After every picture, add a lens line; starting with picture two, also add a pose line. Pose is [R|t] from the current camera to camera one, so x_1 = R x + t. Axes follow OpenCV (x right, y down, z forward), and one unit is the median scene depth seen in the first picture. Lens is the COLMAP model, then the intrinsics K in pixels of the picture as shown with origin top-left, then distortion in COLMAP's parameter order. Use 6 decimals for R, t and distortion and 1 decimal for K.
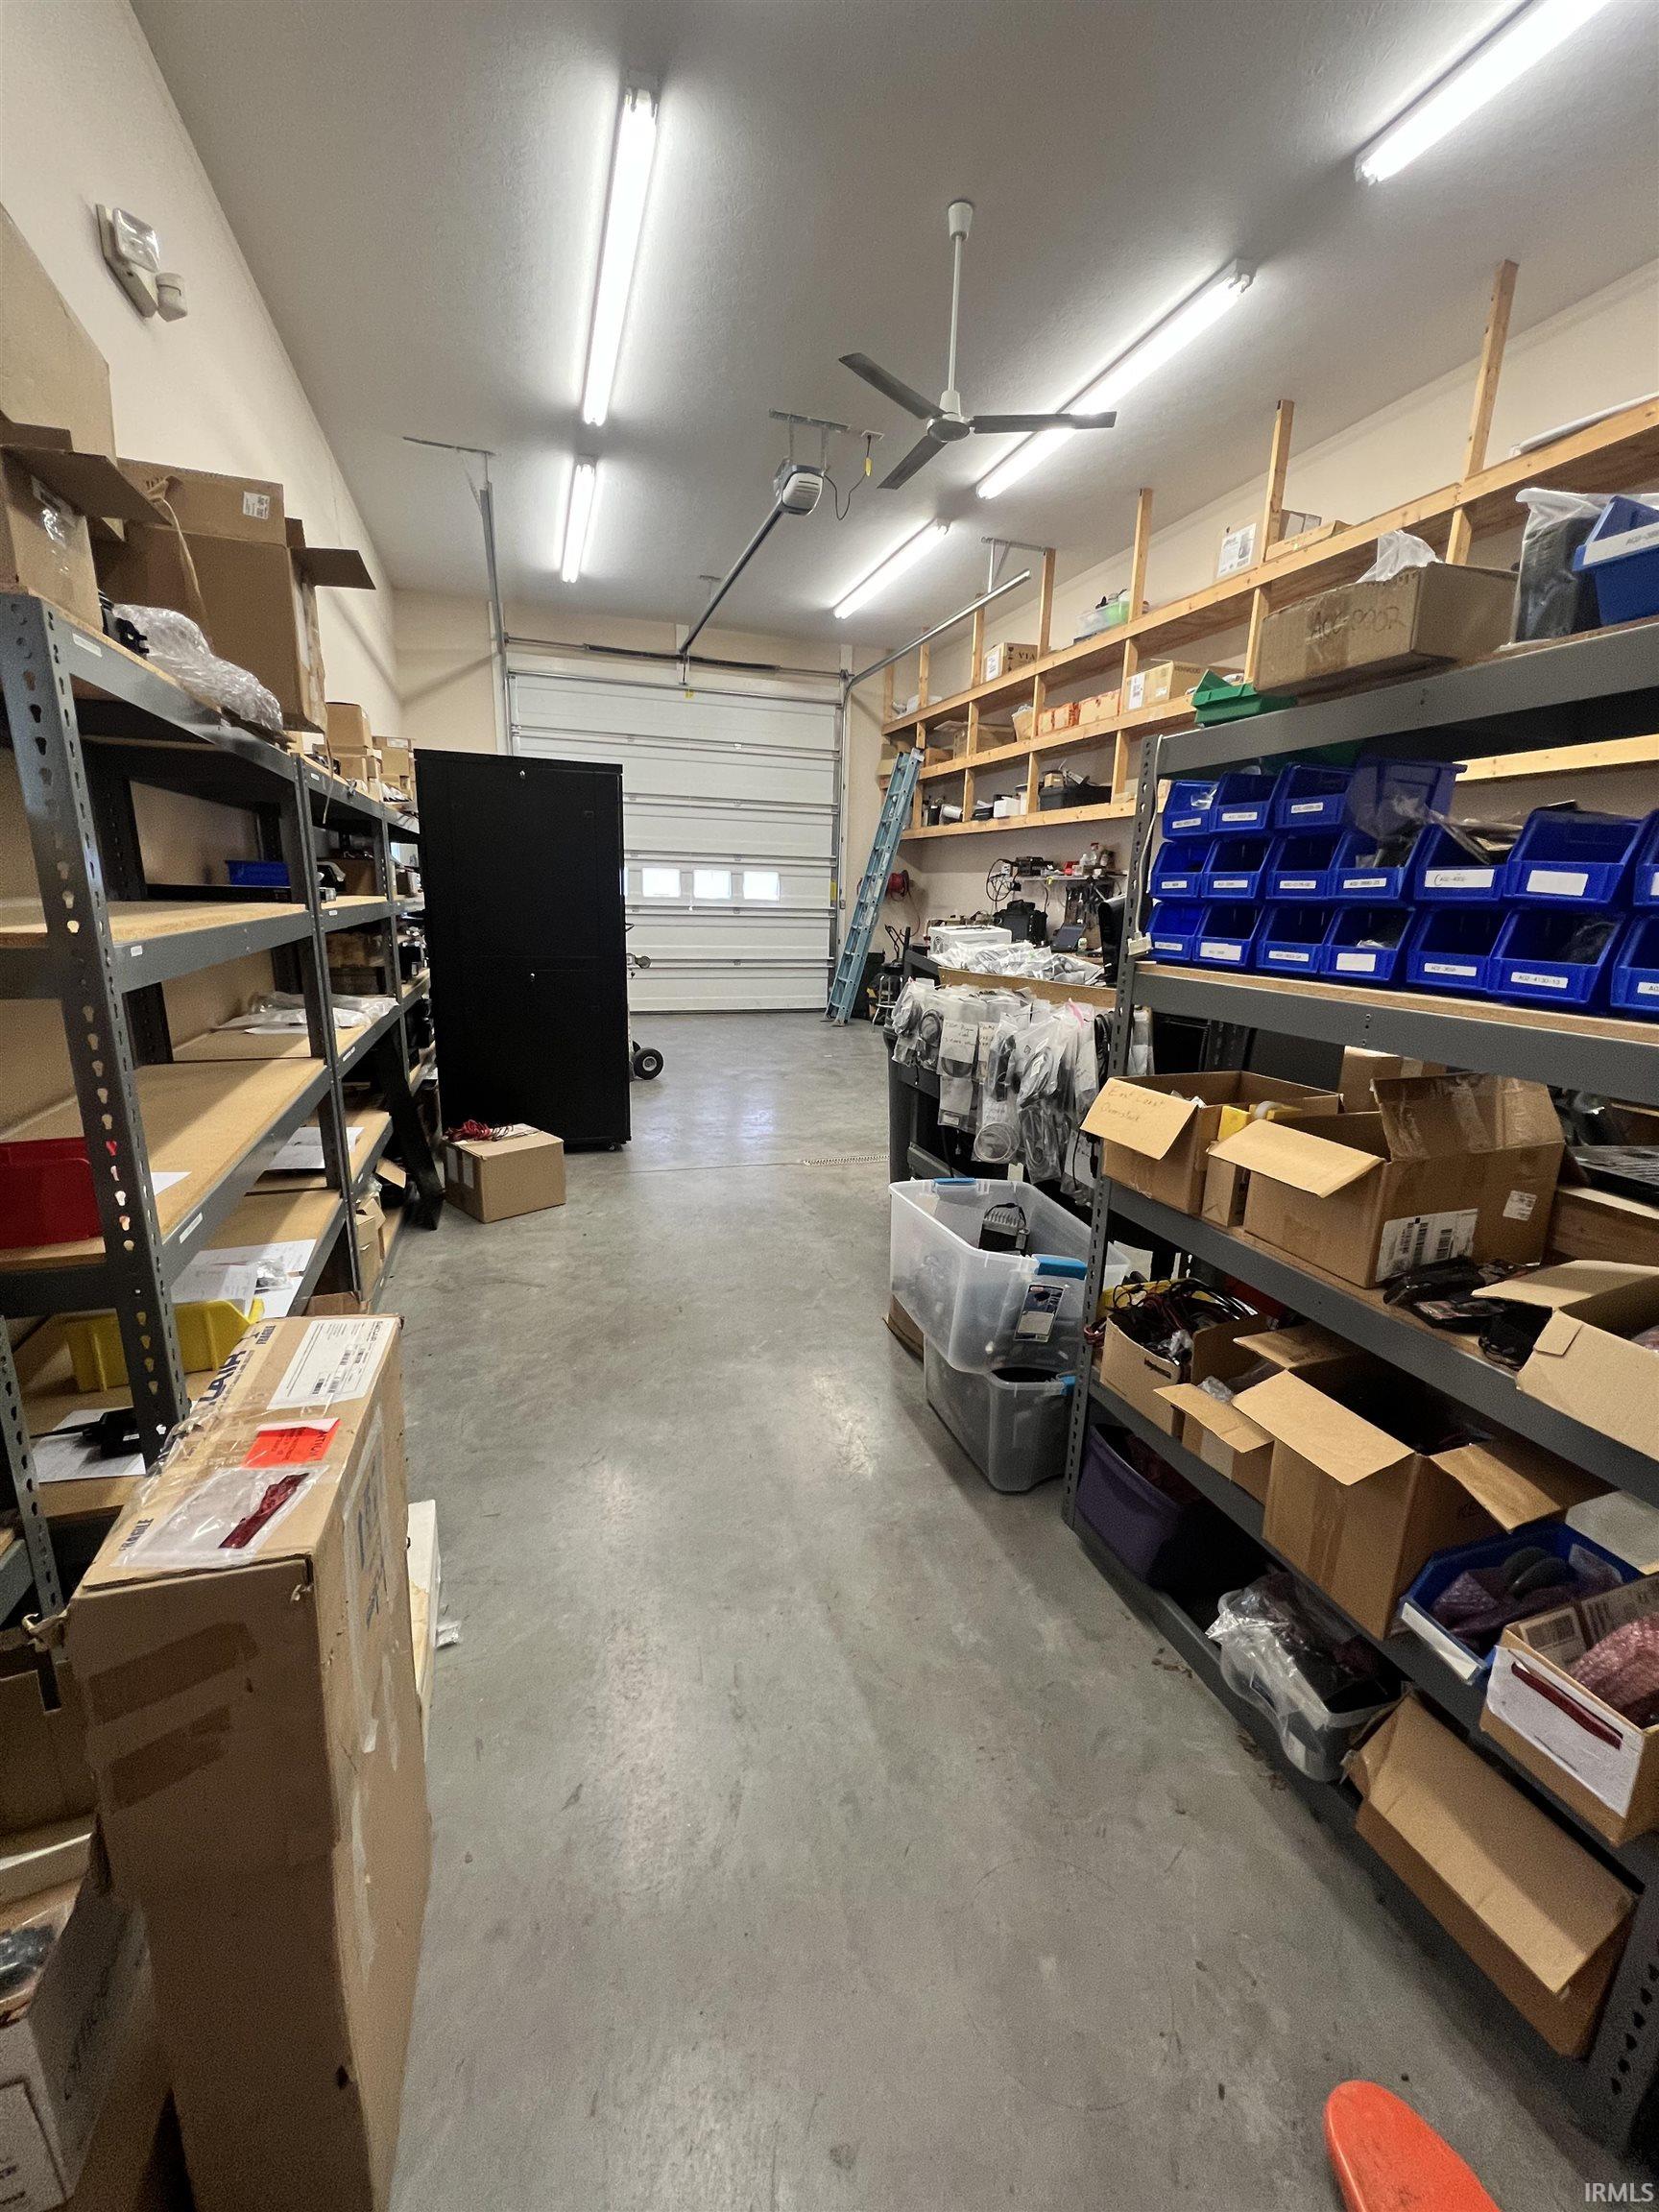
lens RADIAL K [[889.3, 0, 827.6], [0, 889.3, 1104.6], [0, 0, 1]] dist [0.004109, 0.000051]
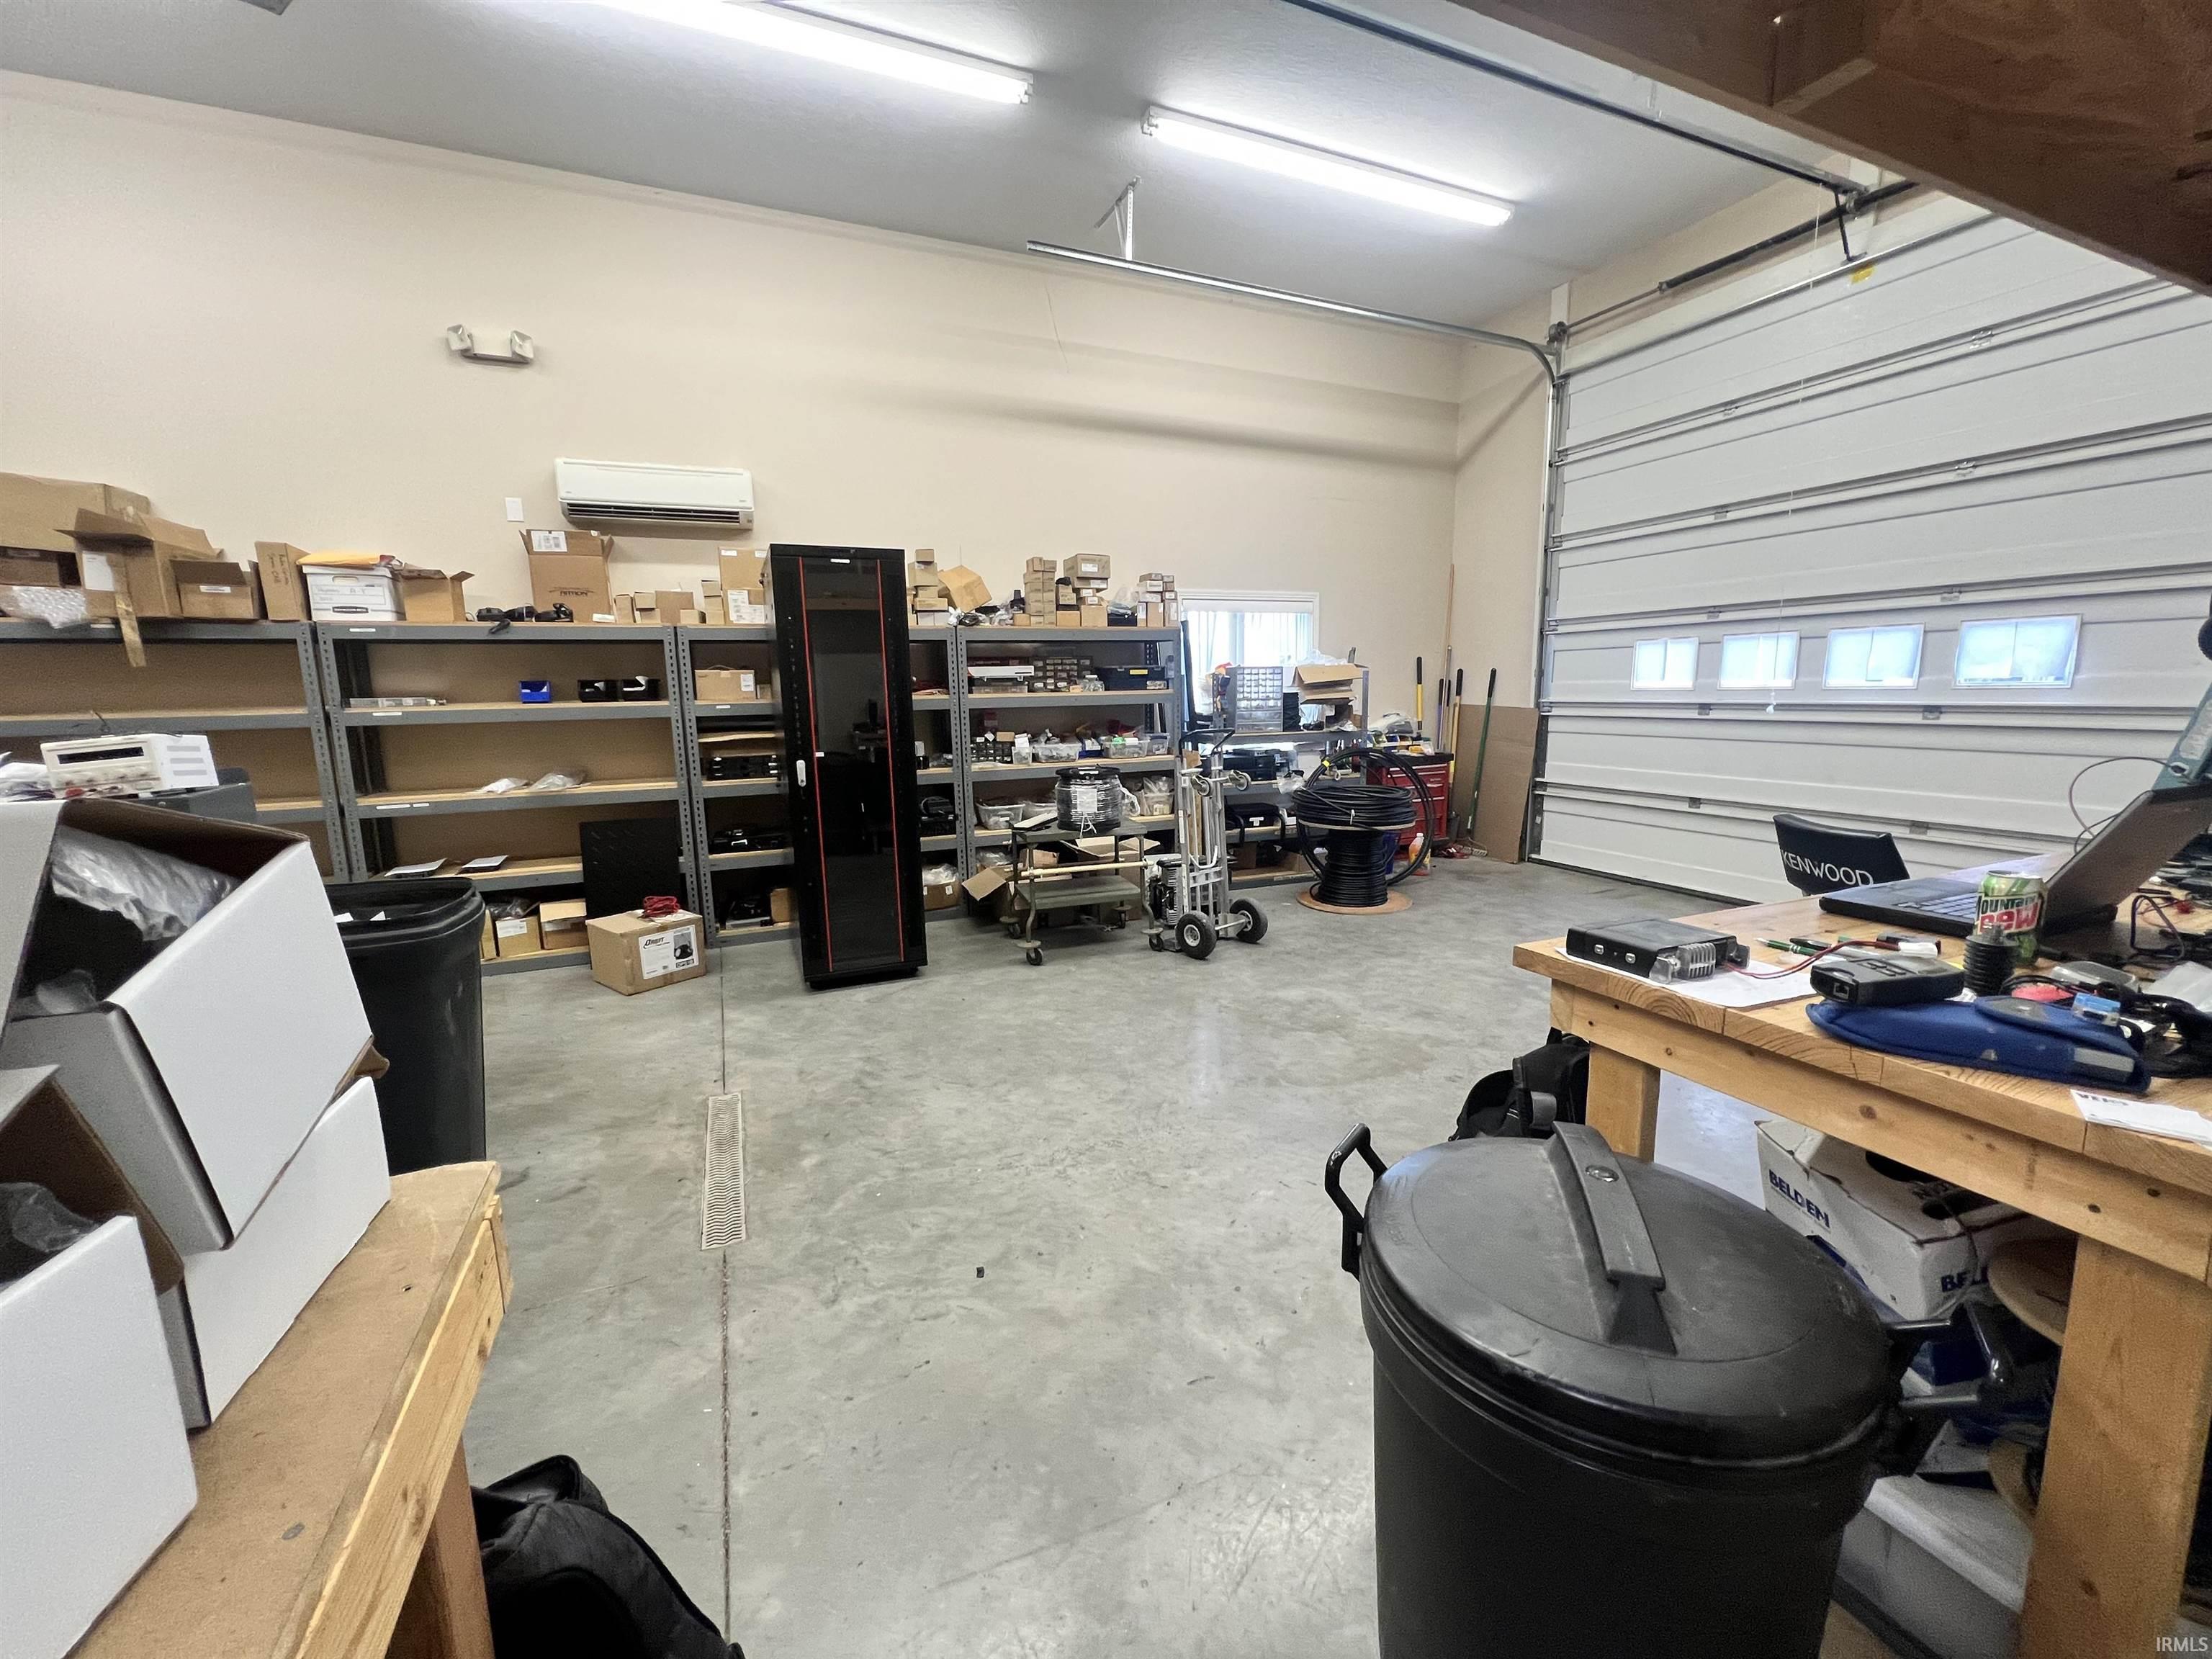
lens RADIAL K [[886.5, 0, 1111.5], [0, 886.5, 827.5], [0, 0, 1]] dist [0.003324, 0.000276]
pose [[0.094710, 0.139305, -0.985710, 0.316358], [-0.213251, 0.970015, 0.116597, -0.134097], [0.972396, 0.199160, 0.121577, 0.588219]]
